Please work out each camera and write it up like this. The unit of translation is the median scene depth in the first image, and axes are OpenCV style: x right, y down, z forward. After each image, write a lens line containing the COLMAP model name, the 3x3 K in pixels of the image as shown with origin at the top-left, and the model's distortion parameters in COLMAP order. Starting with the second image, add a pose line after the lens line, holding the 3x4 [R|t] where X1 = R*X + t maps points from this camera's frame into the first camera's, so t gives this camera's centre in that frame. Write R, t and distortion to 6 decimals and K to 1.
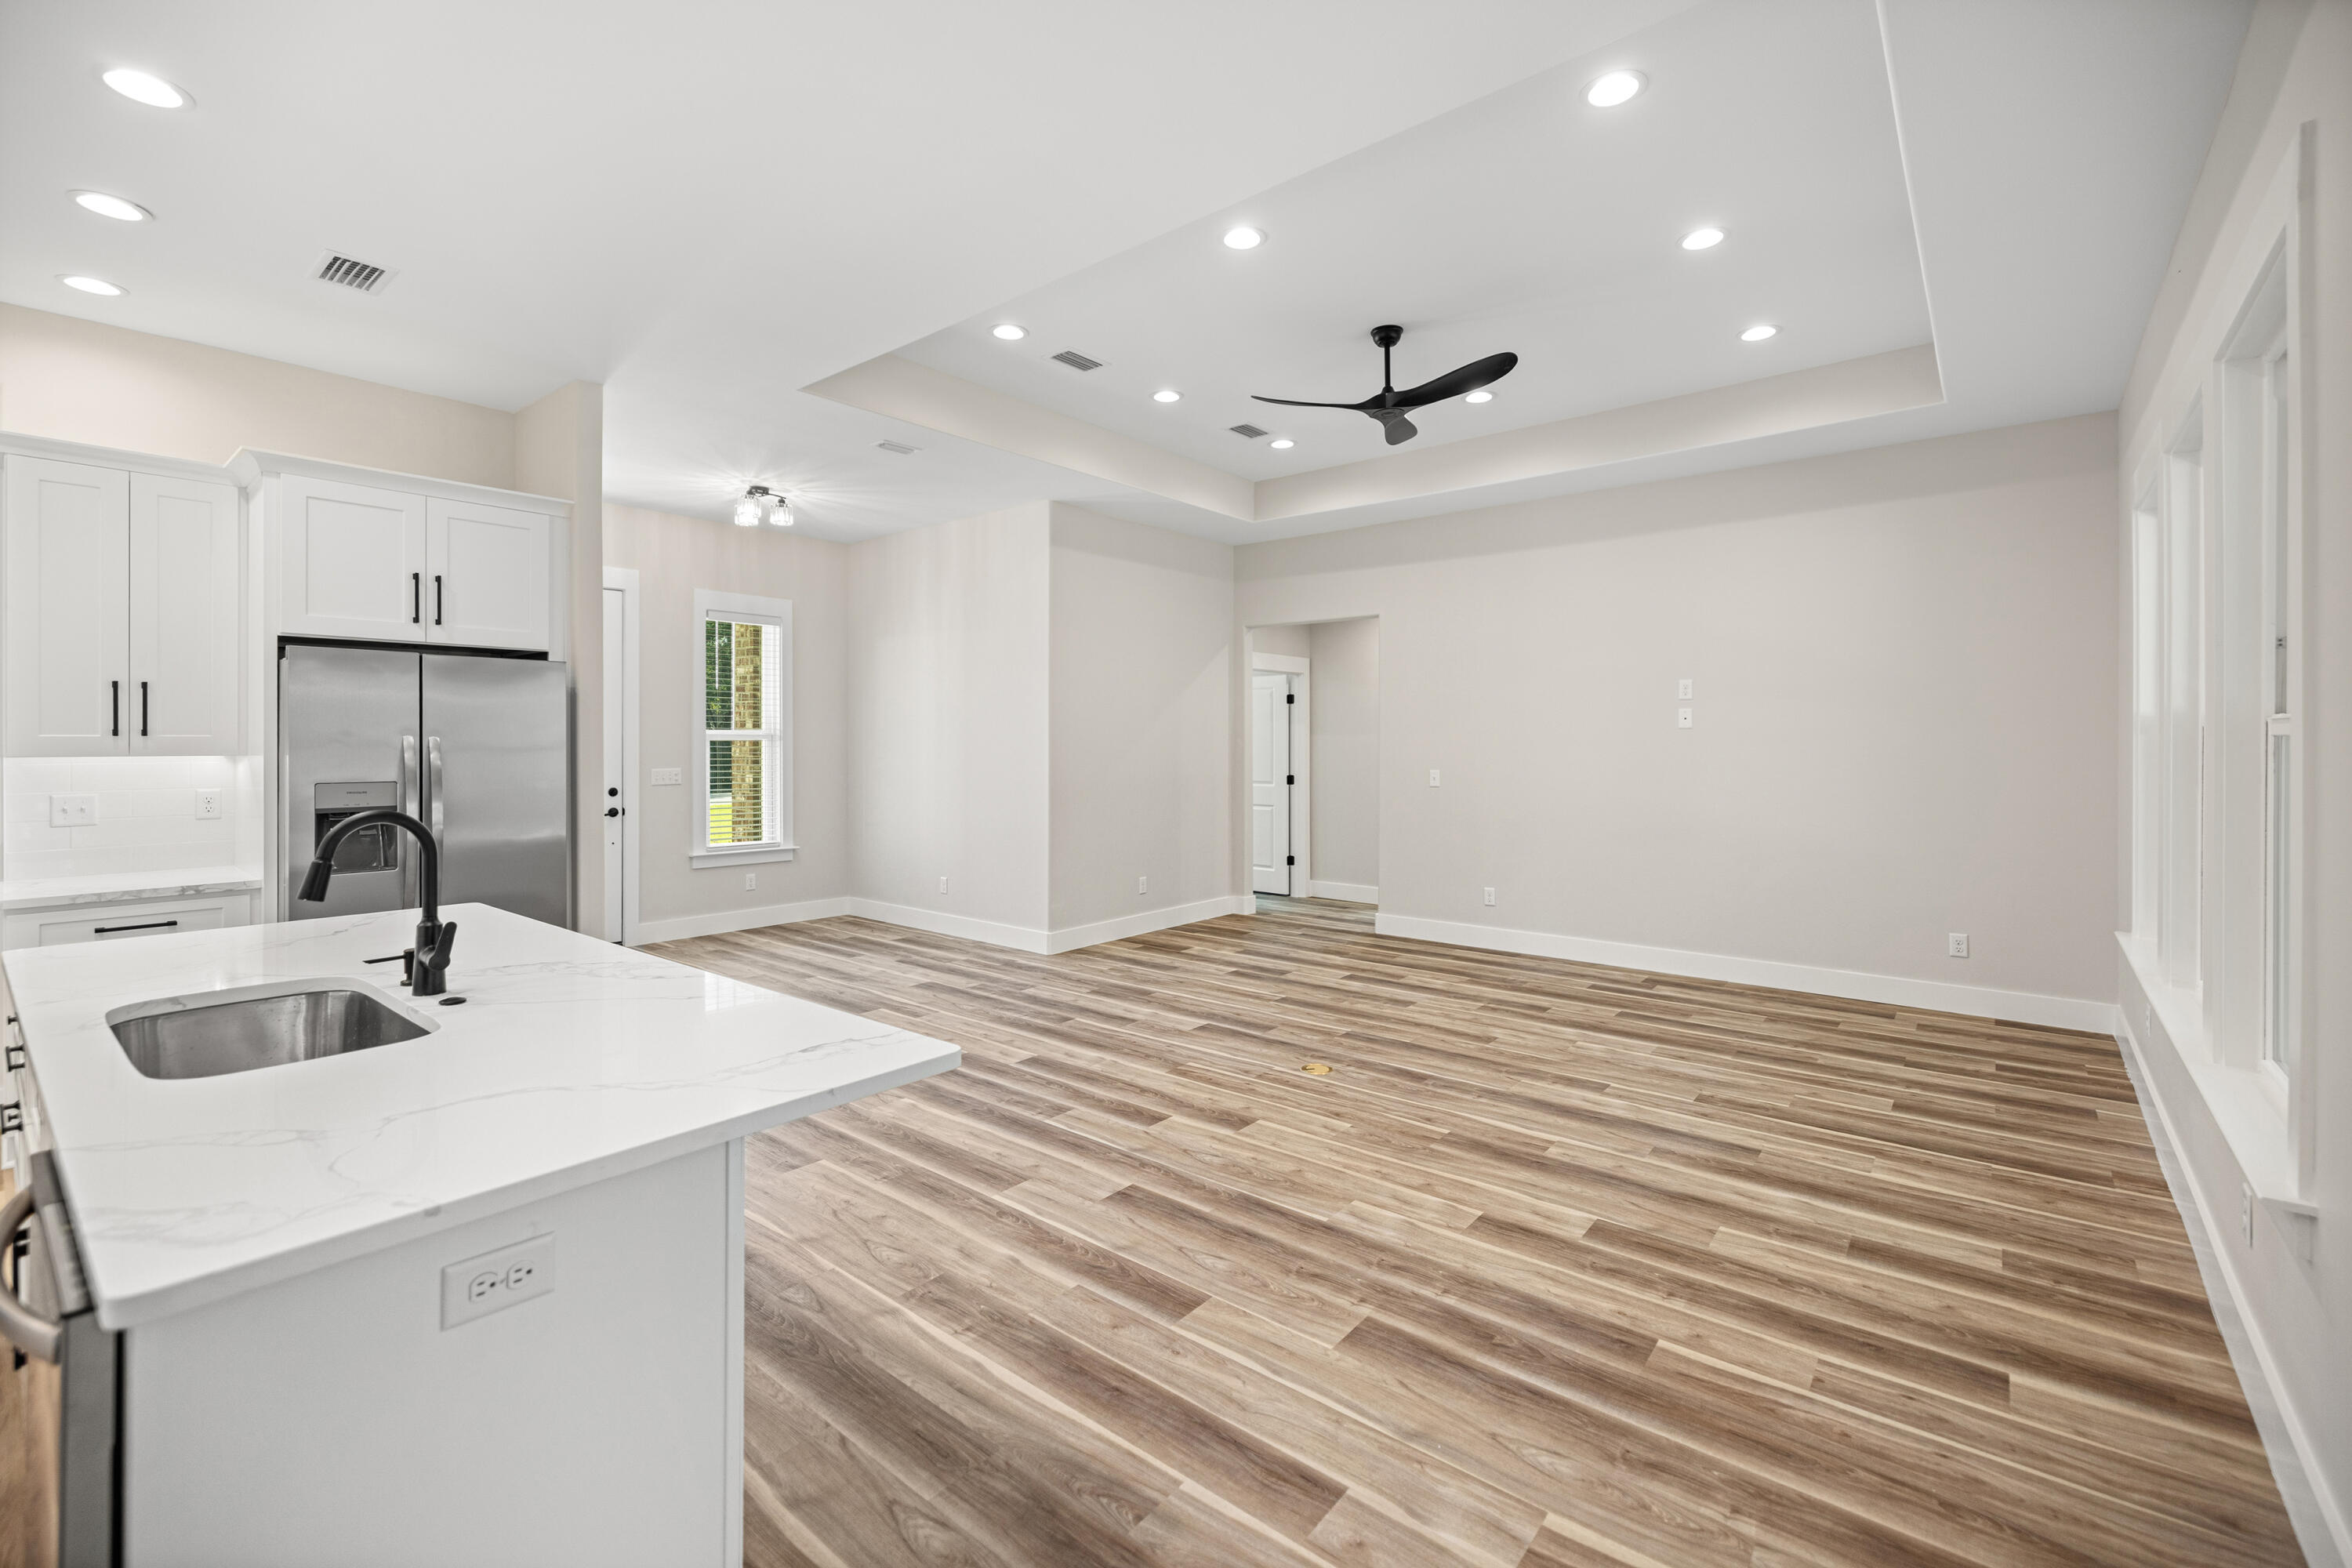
lens RADIAL K [[1015.1, 0, 1184.9], [0, 1015.1, 743.2], [0, 0, 1]] dist [-0.006984, 0.004049]
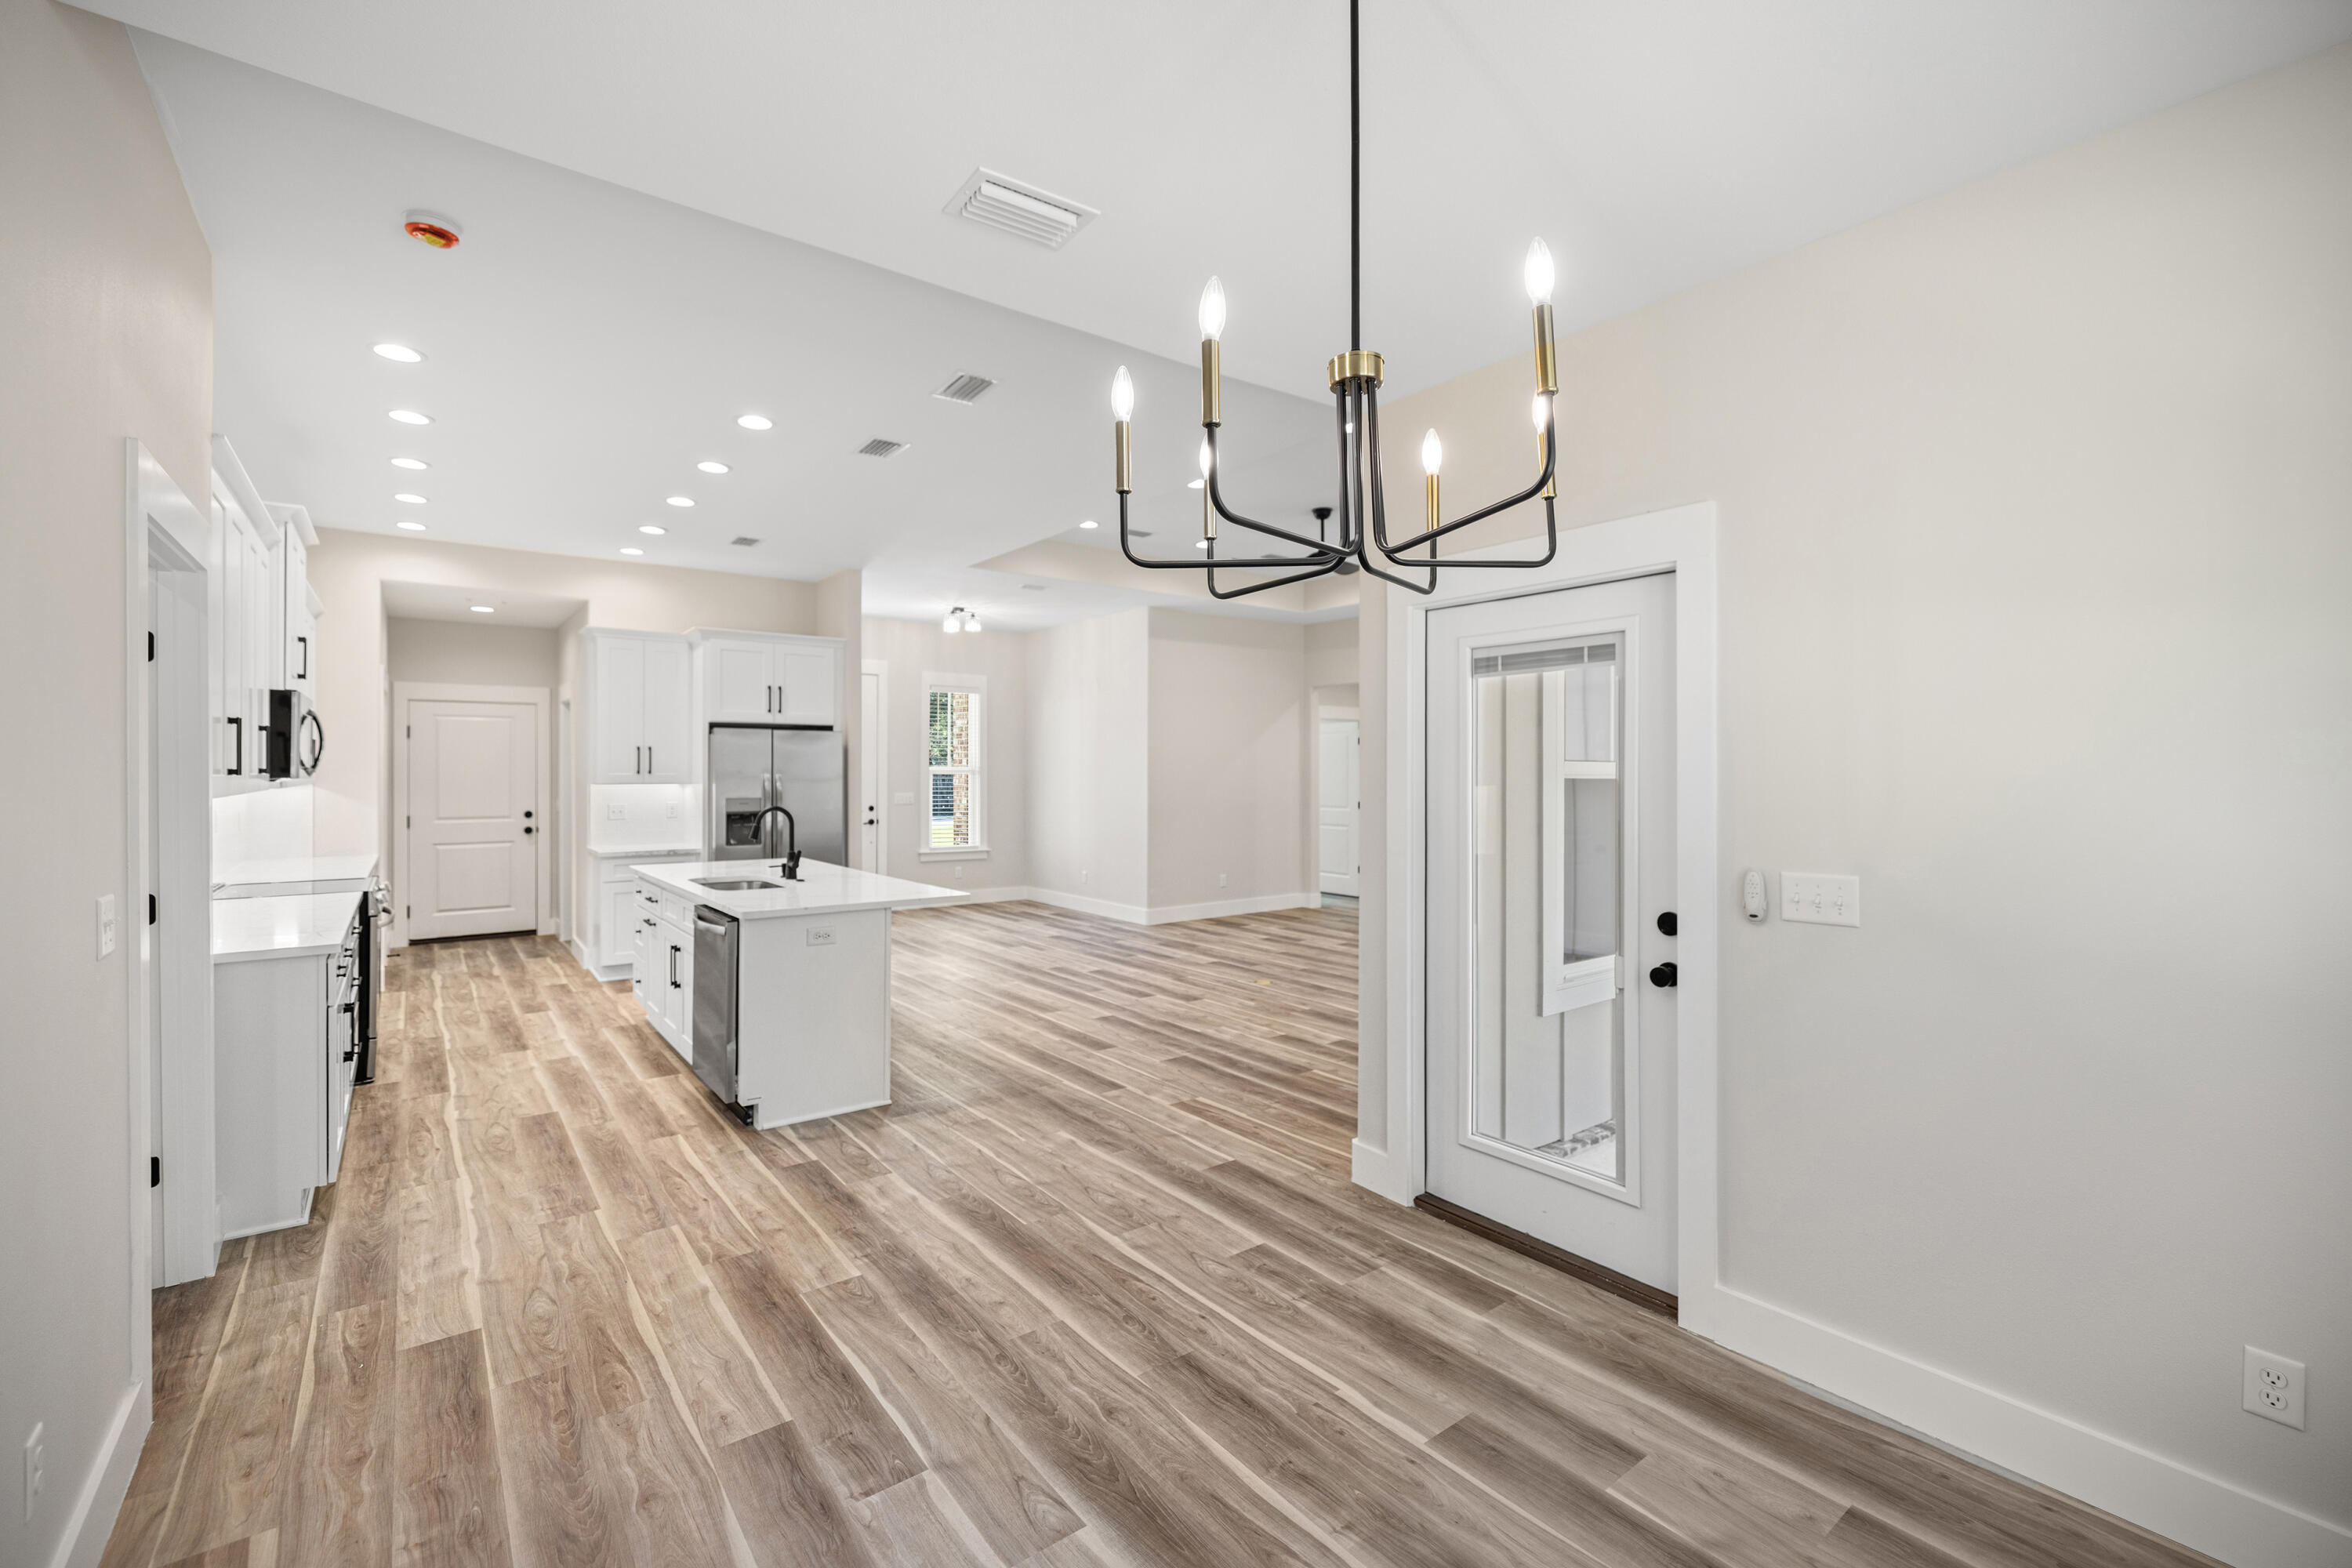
lens RADIAL K [[1046.2, 0, 1174.6], [0, 1046.2, 769.1], [0, 0, 1]] dist [0.011744, -0.003031]
pose [[0.970021, -0.001205, -0.243019, 0.421949], [0.000265, 0.999992, -0.003899, -0.007815], [0.243022, 0.003718, 0.970014, -0.674340]]
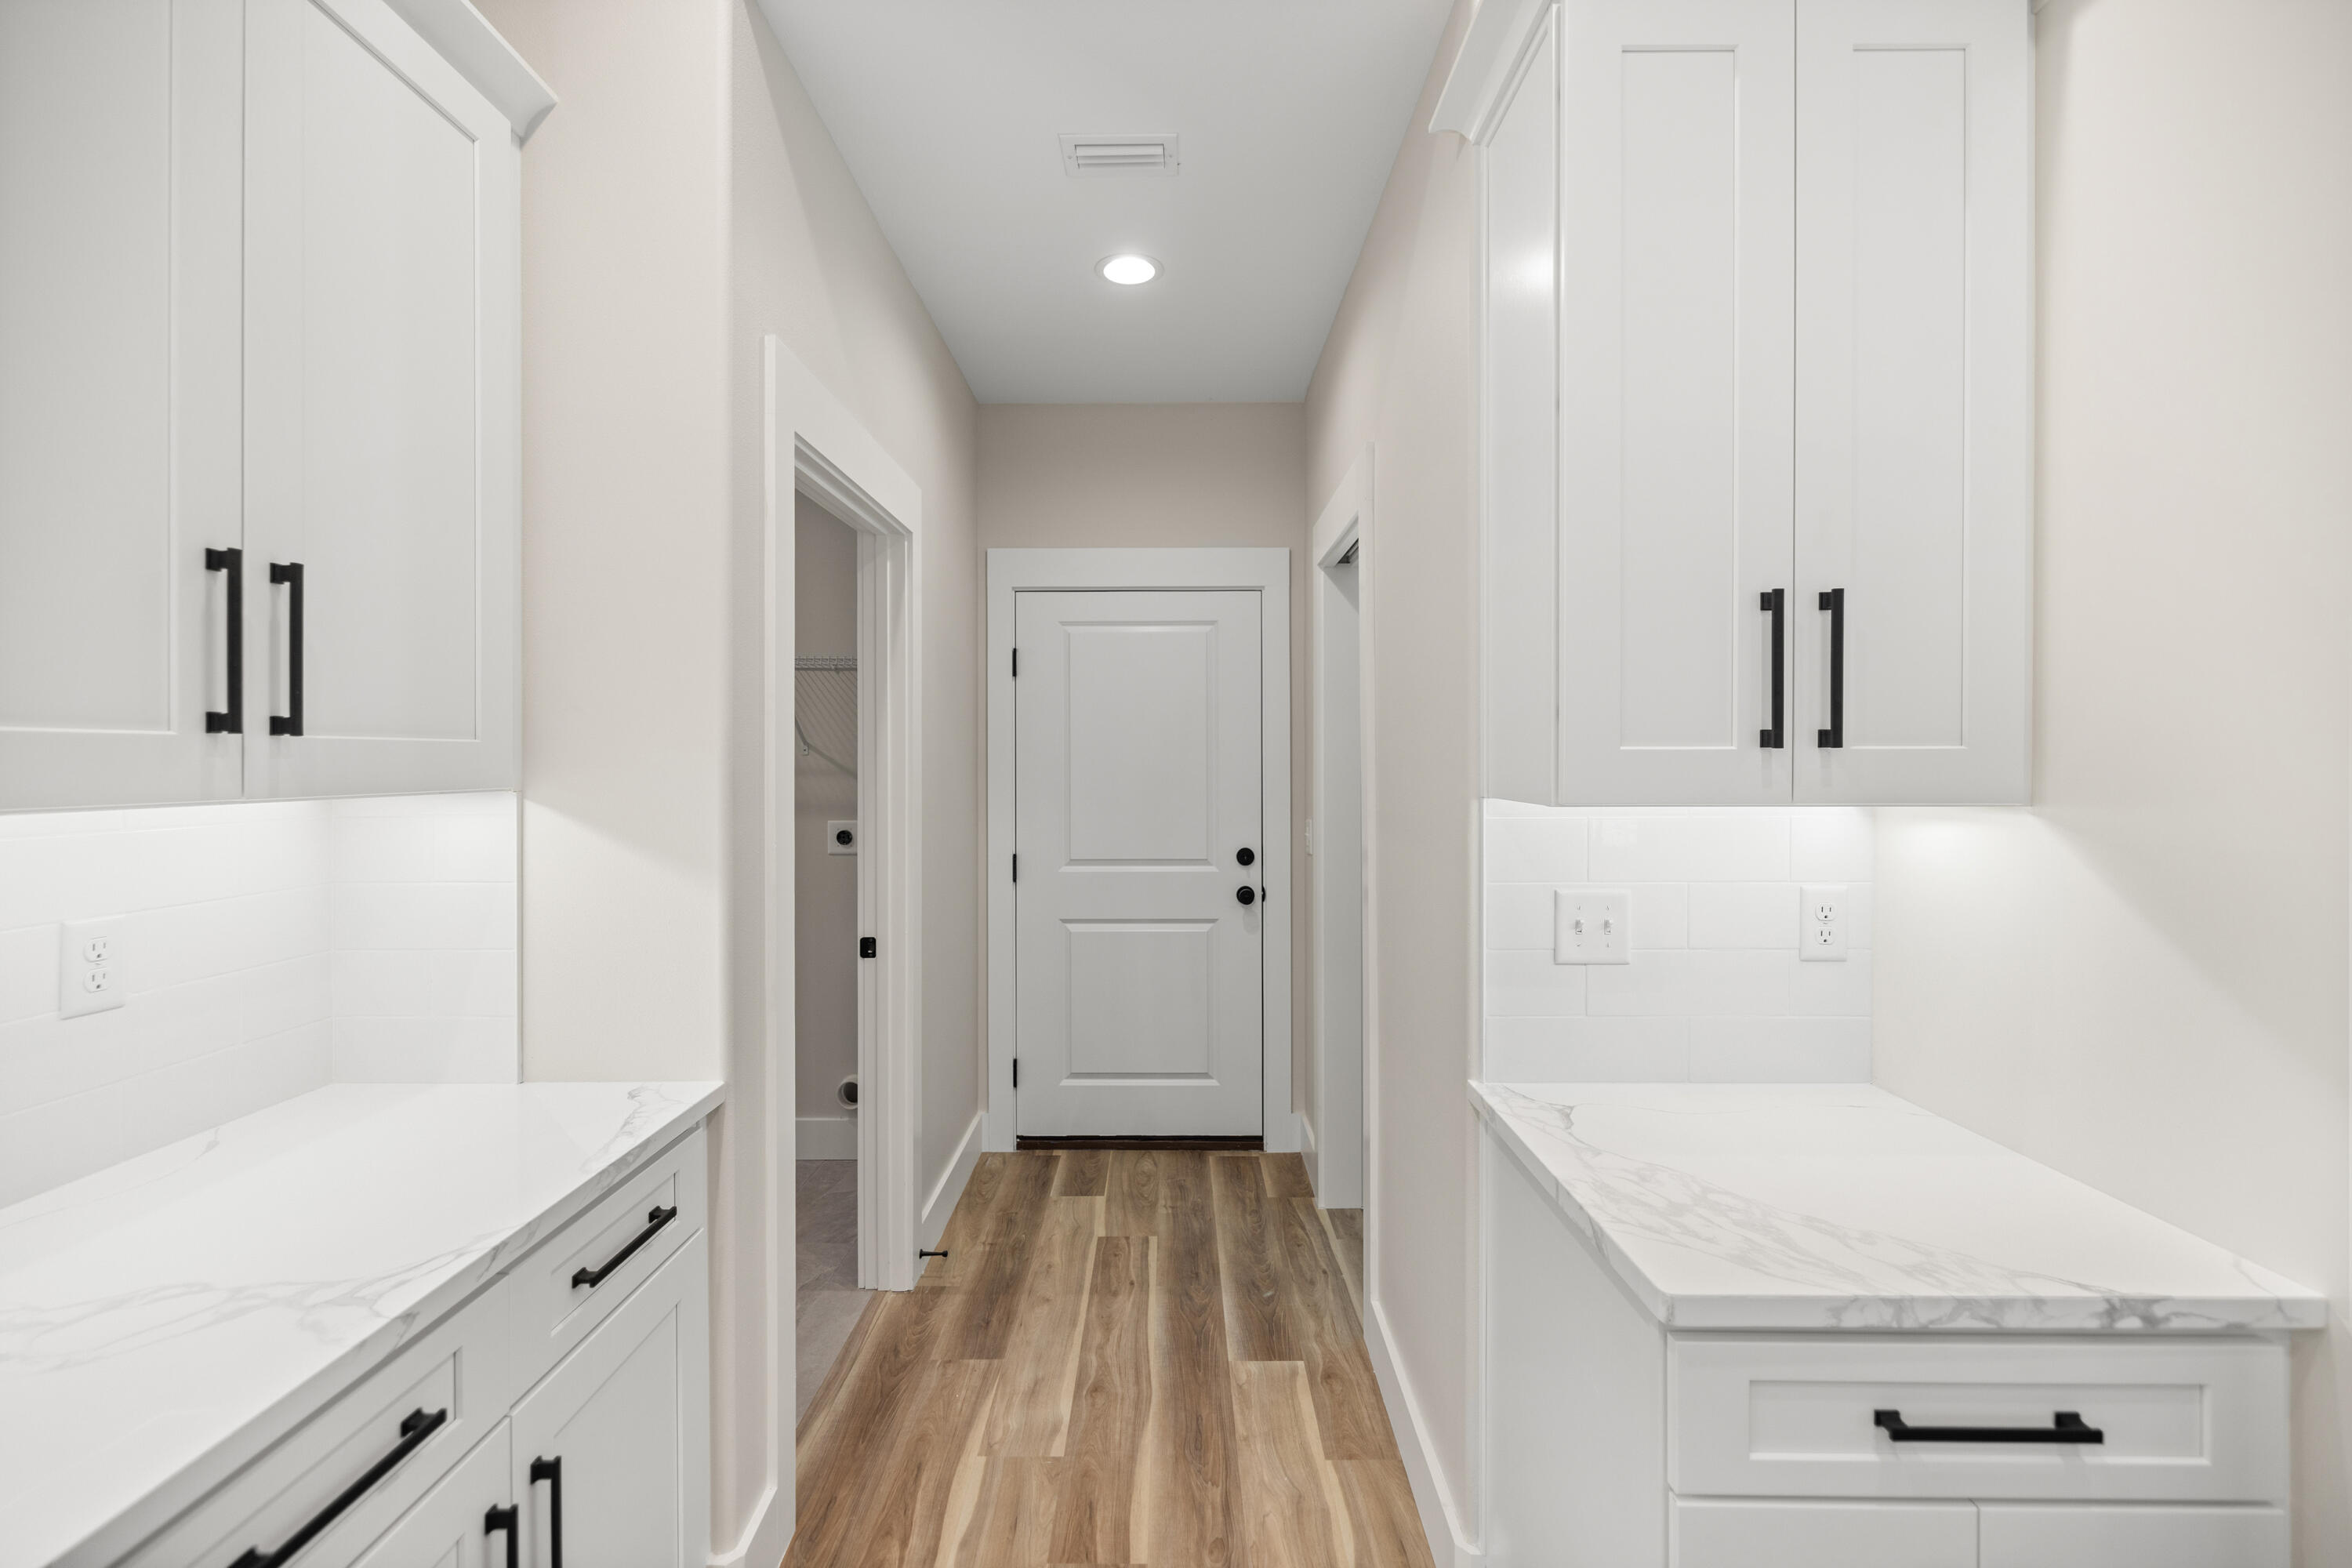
lens RADIAL K [[1015.1, 0, 1180.8], [0, 1015.1, 752.1], [0, 0, 1]] dist [-0.006984, 0.004049]
pose [[0.648283, -0.008642, -0.761350, -0.838890], [0.000884, 0.999943, -0.010598, -0.001895], [0.761399, 0.006198, 0.648254, 0.563798]]
